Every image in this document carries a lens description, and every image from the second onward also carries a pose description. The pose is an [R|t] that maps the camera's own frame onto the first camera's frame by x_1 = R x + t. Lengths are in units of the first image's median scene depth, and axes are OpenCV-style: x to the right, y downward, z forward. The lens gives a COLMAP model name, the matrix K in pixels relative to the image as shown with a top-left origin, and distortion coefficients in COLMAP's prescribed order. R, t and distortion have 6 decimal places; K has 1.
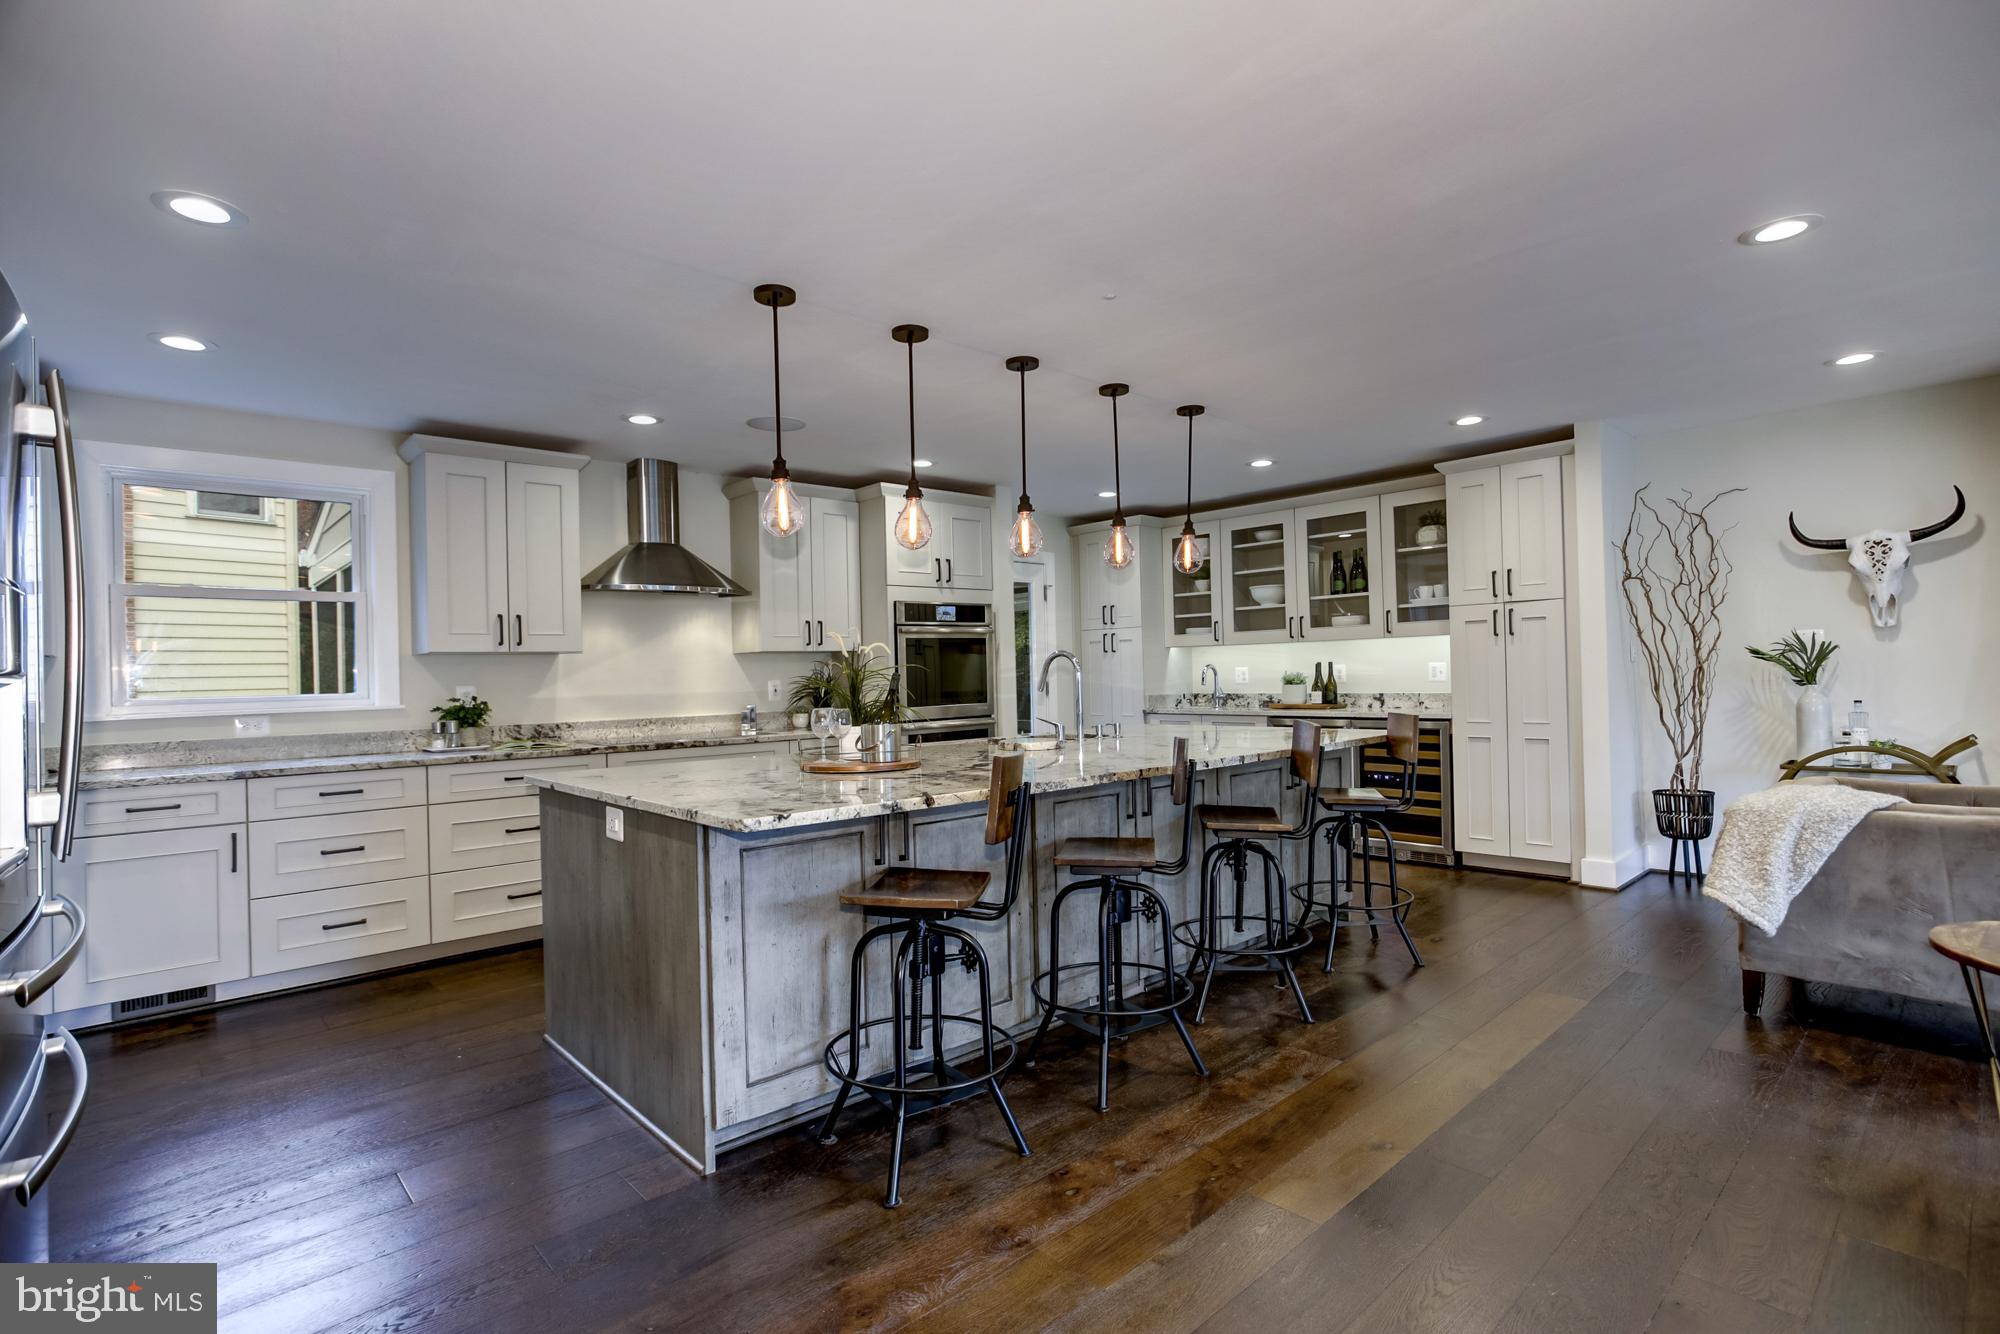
lens RADIAL K [[1022.5, 0, 1000.0], [0, 1022.5, 667.0], [0, 0, 1]] dist [0.001265, 0.001073]
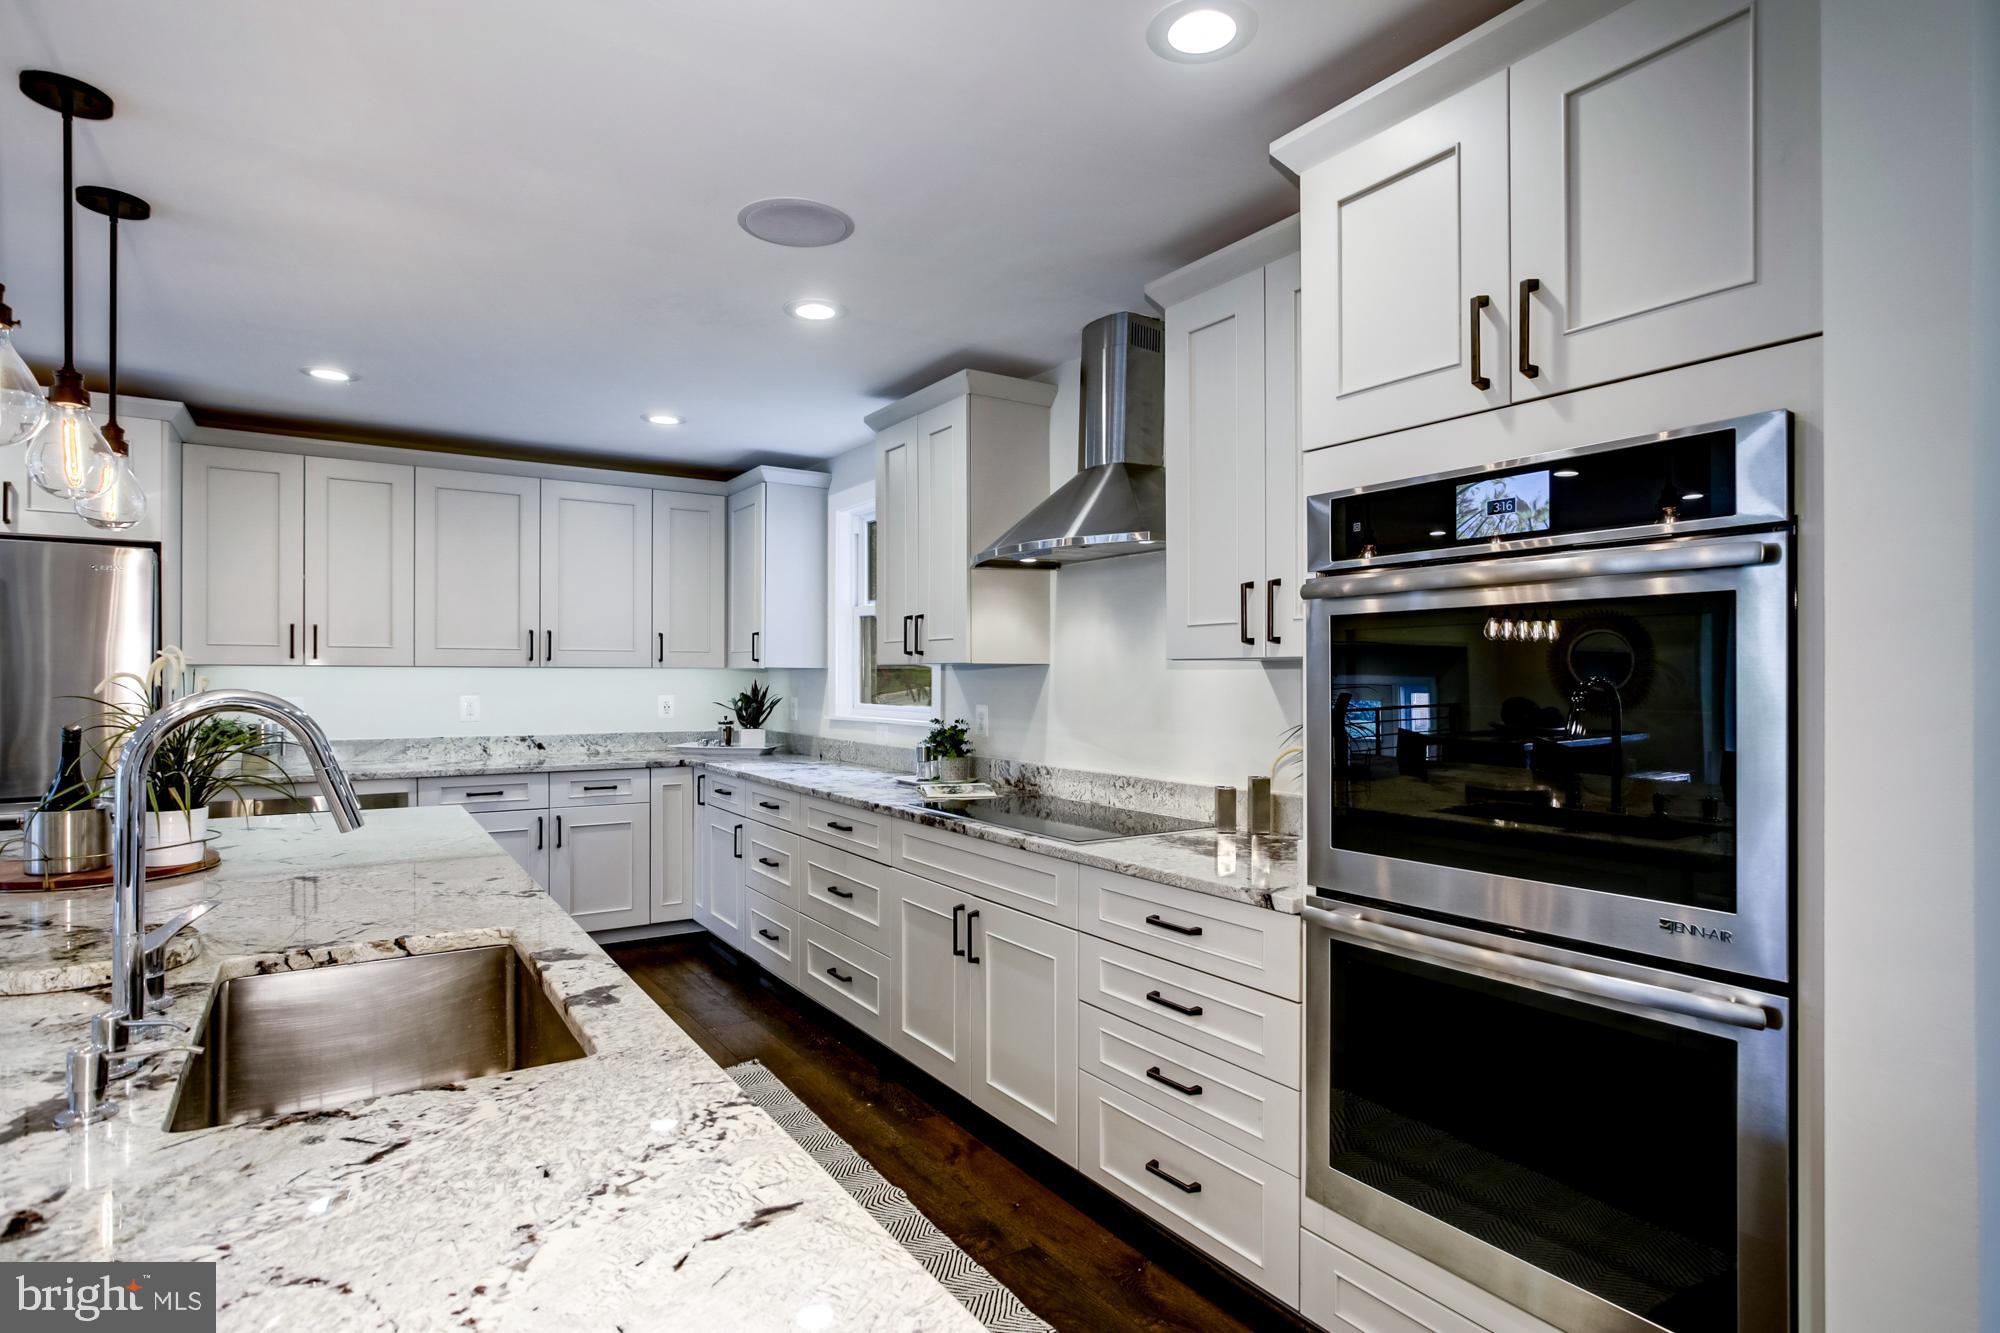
lens RADIAL K [[1022.5, 0, 1000.0], [0, 1022.5, 666.5], [0, 0, 1]] dist [0.001265, 0.001073]
pose [[-0.131826, 0.020182, -0.991067, 0.116073], [0.008988, 0.999776, 0.019164, -0.011203], [0.991232, -0.006381, -0.131978, 0.514963]]
